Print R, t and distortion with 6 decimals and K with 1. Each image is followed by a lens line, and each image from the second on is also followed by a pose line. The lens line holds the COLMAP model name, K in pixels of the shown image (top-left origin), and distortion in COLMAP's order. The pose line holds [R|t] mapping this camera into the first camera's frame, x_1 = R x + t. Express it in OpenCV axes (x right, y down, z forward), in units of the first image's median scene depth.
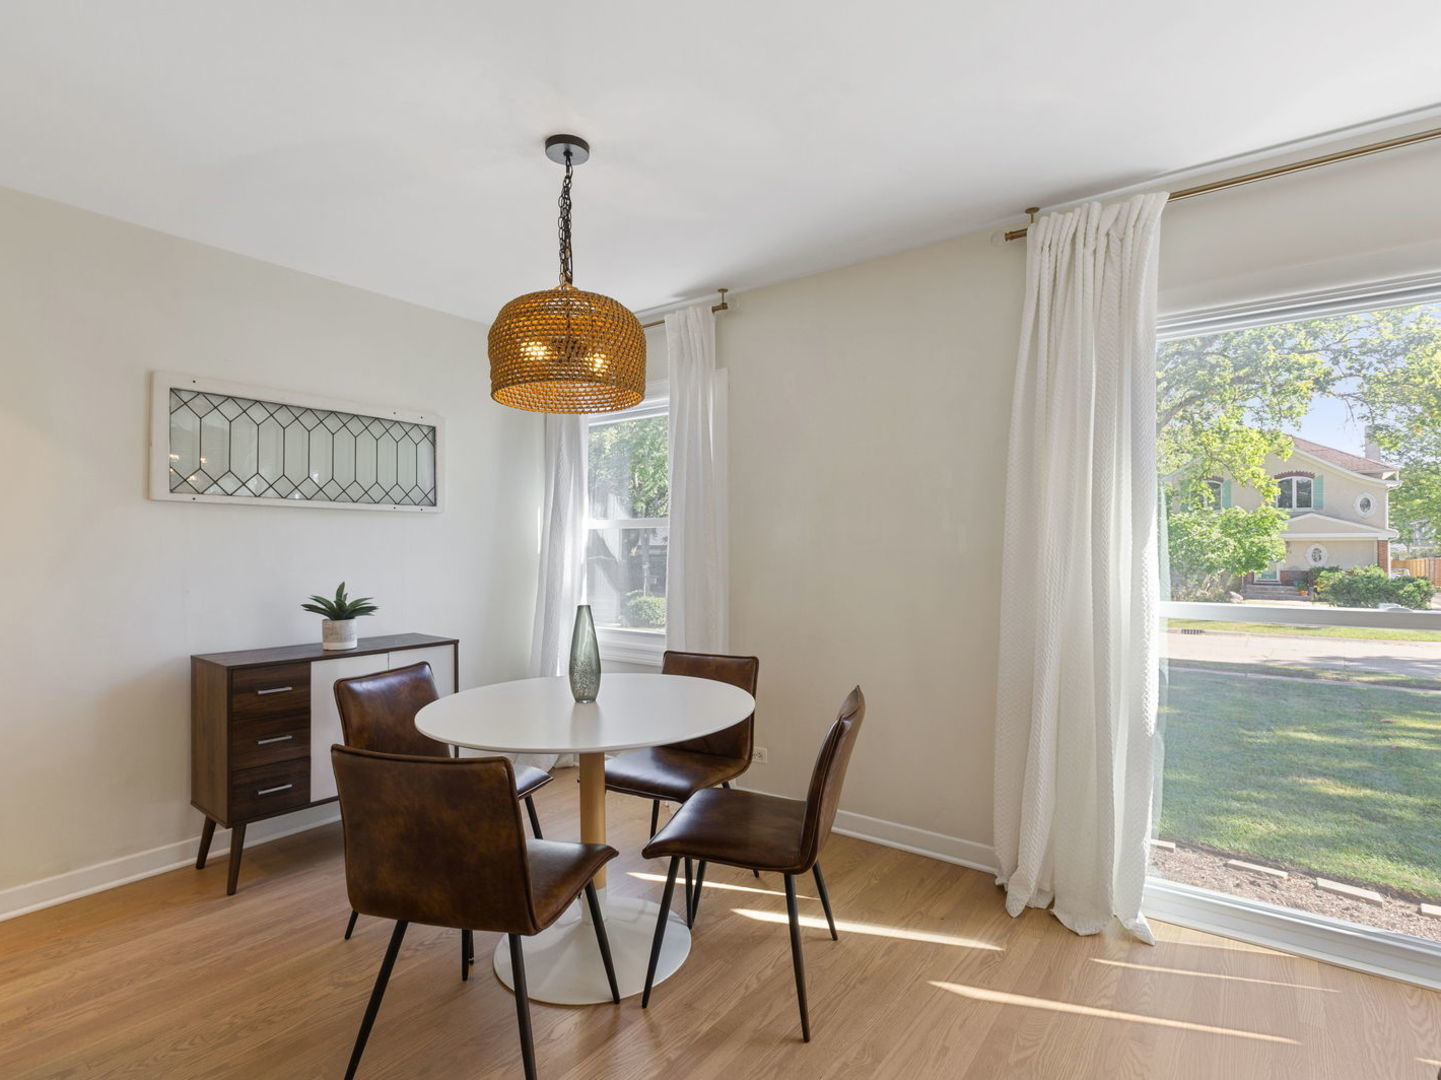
lens RADIAL K [[737.4, 0, 720.5], [0, 737.4, 544.2], [0, 0, 1]] dist [0.002732, 0.001043]
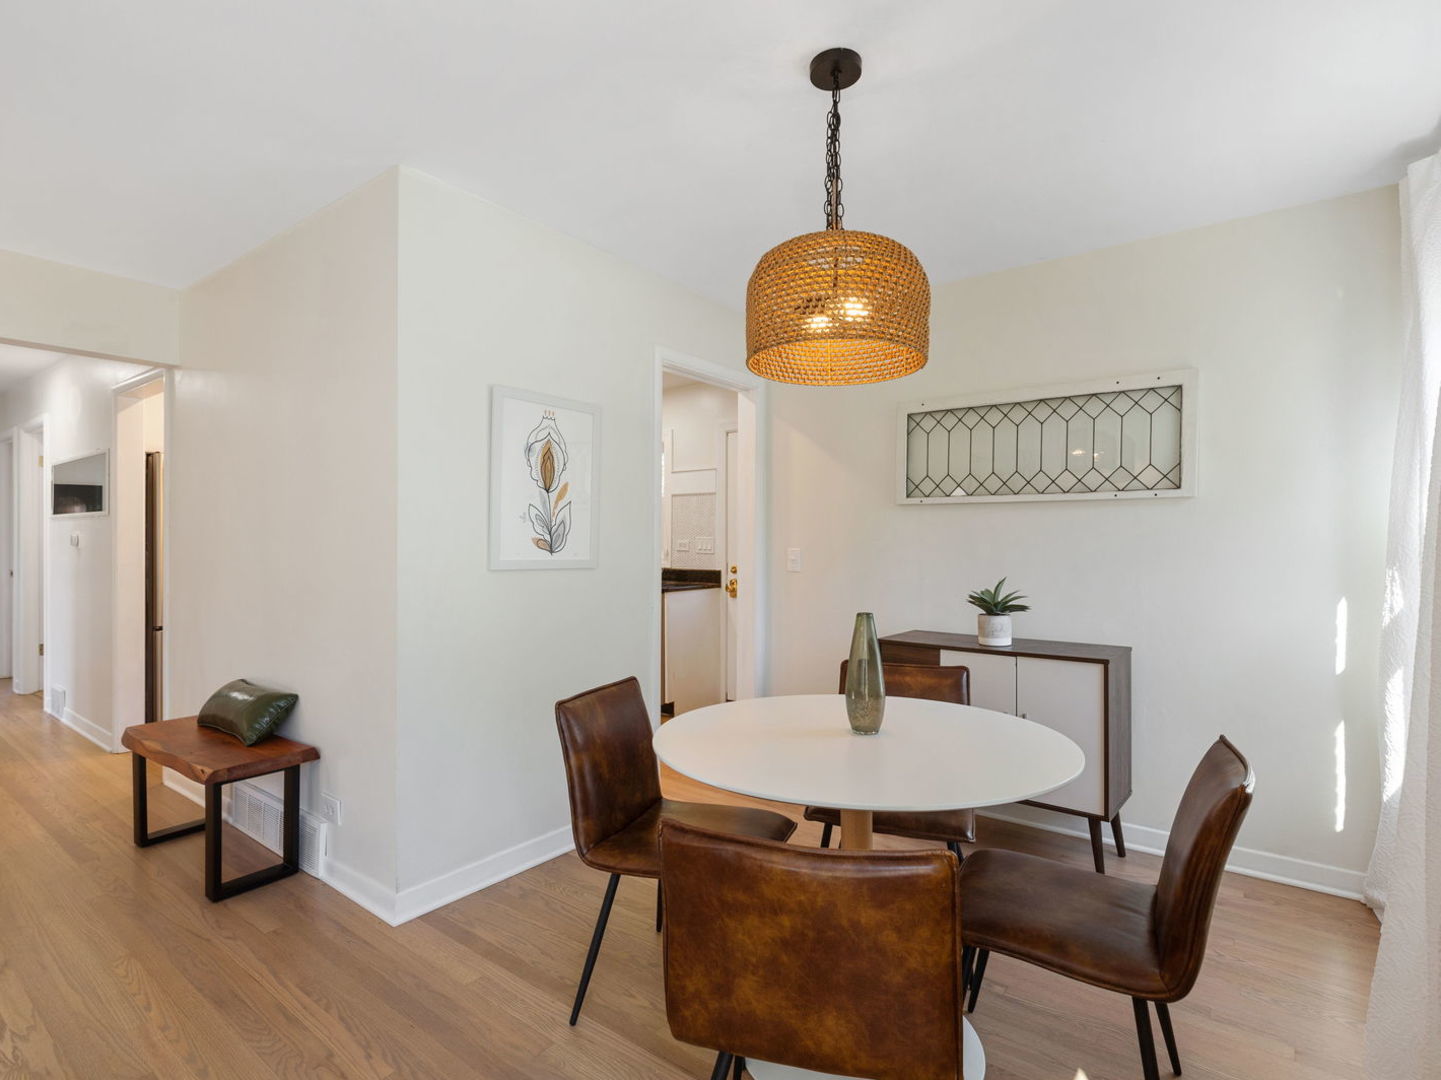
lens RADIAL K [[737.4, 0, 729.1], [0, 737.4, 539.4], [0, 0, 1]] dist [0.002732, 0.001043]
pose [[-0.010264, -0.002439, -0.999944, 0.438582], [0.001181, 0.999996, -0.002452, 0.003240], [0.999947, -0.001206, -0.010261, 0.610976]]
